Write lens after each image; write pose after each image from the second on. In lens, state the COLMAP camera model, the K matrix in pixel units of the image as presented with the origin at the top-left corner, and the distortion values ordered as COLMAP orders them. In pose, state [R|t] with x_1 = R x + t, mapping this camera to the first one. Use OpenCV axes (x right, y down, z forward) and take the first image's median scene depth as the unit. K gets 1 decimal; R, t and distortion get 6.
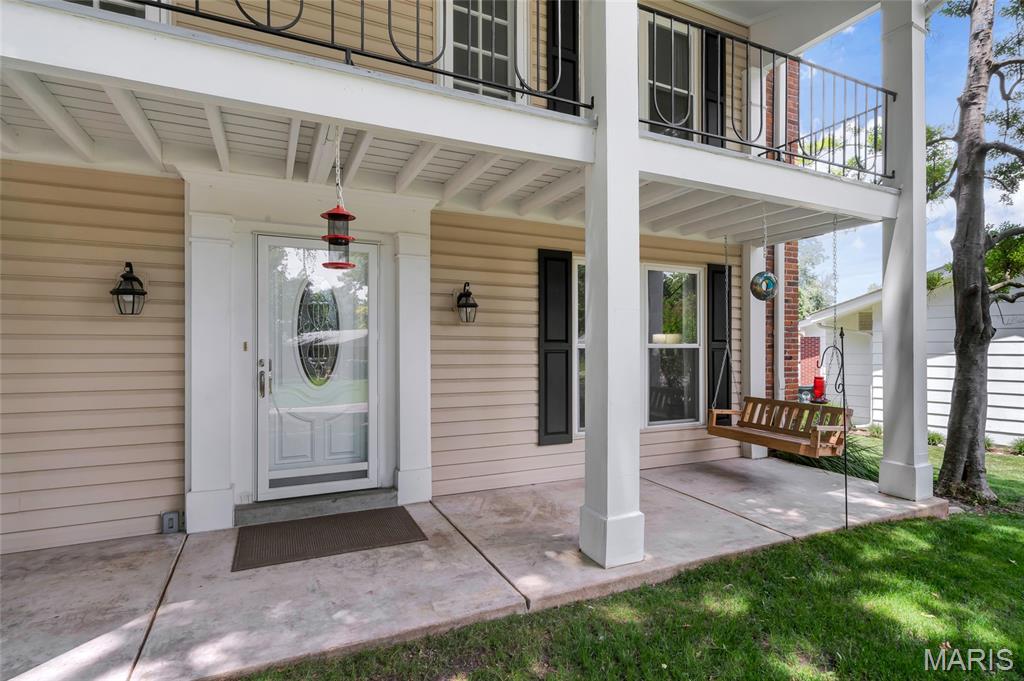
lens RADIAL K [[507.1, 0, 512.0], [0, 507.1, 340.5], [0, 0, 1]] dist [0.000268, 0.000015]
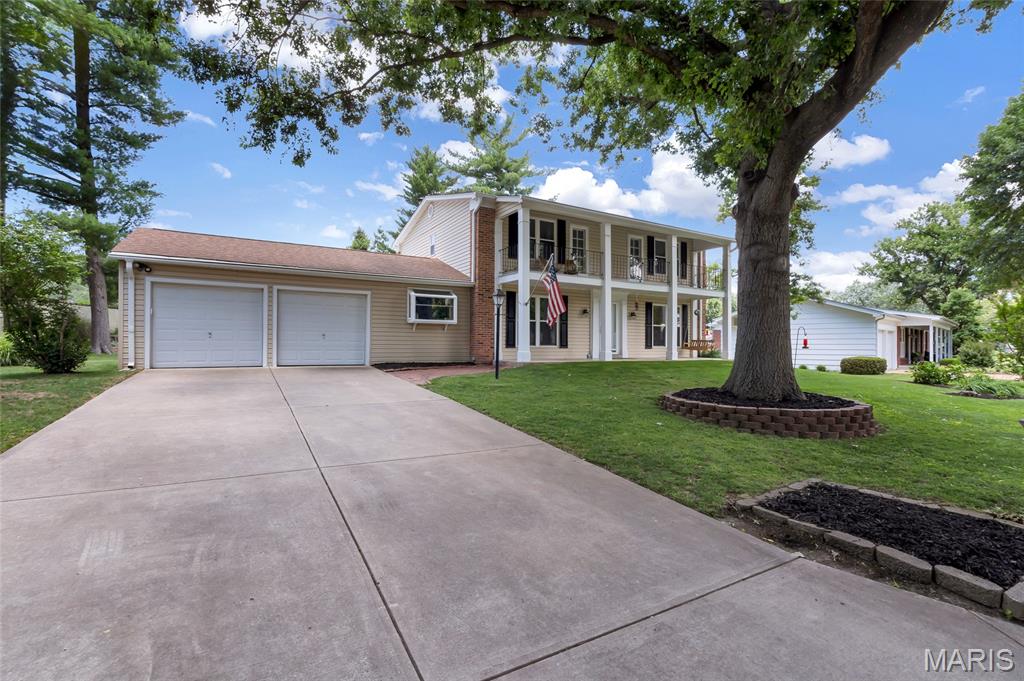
lens RADIAL K [[465.1, 0, 512.0], [0, 465.1, 340.5], [0, 0, 1]] dist [0.000021, 0.000064]
pose [[0.995953, 0.007075, 0.089596, -1.256488], [-0.006935, 0.999974, -0.001868, 0.138064], [-0.089607, 0.001239, 0.995976, -2.473512]]
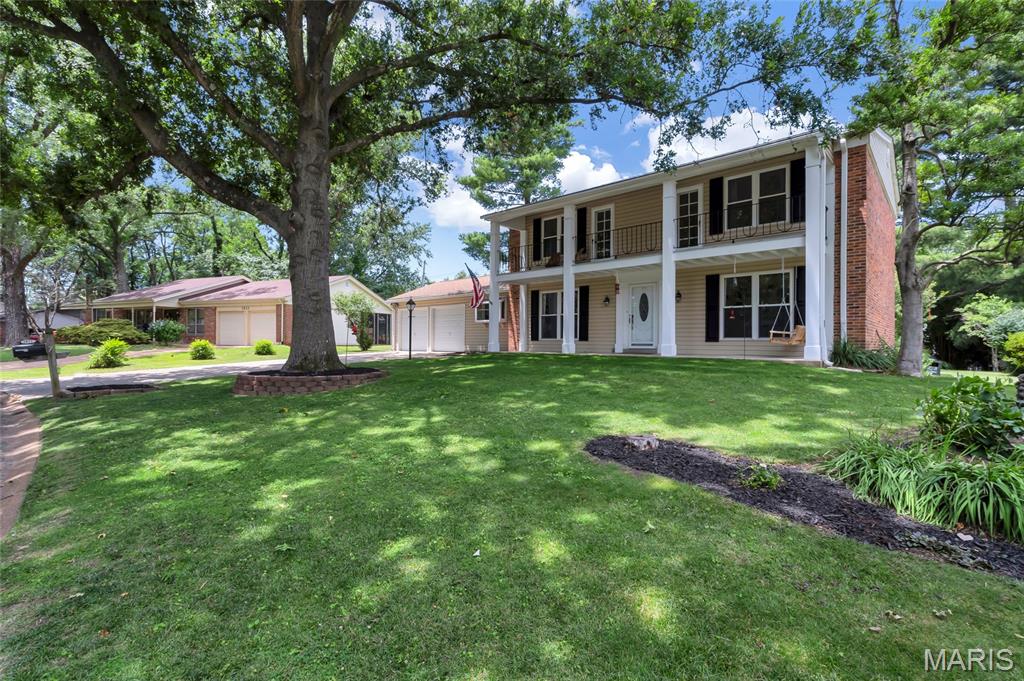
lens RADIAL K [[465.1, 0, 512.0], [0, 465.1, 340.5], [0, 0, 1]] dist [0.000021, 0.000064]
pose [[0.371032, 0.010969, -0.928555, 1.947234], [0.009440, 0.999834, 0.015582, 0.132056], [0.928572, -0.014547, 0.370867, -0.960677]]
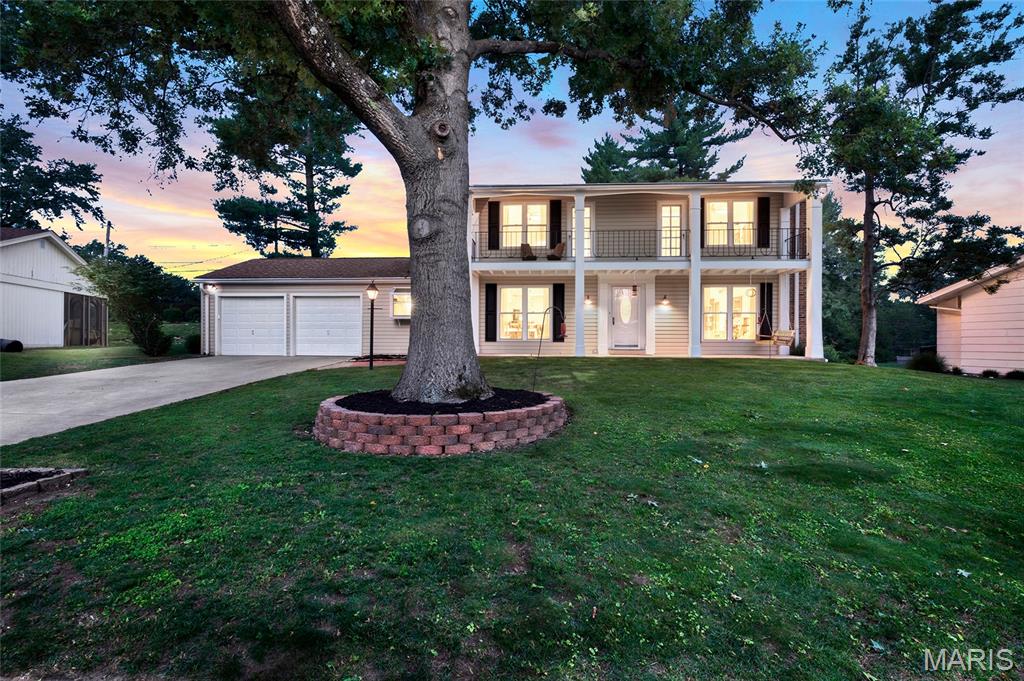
lens RADIAL K [[465.1, 0, 512.0], [0, 465.1, 340.5], [0, 0, 1]] dist [0.000021, 0.000064]
pose [[0.868834, 0.005730, -0.495070, 0.448530], [-0.001134, 0.999953, 0.009583, 0.142570], [0.495102, -0.007765, 0.868800, -1.983014]]
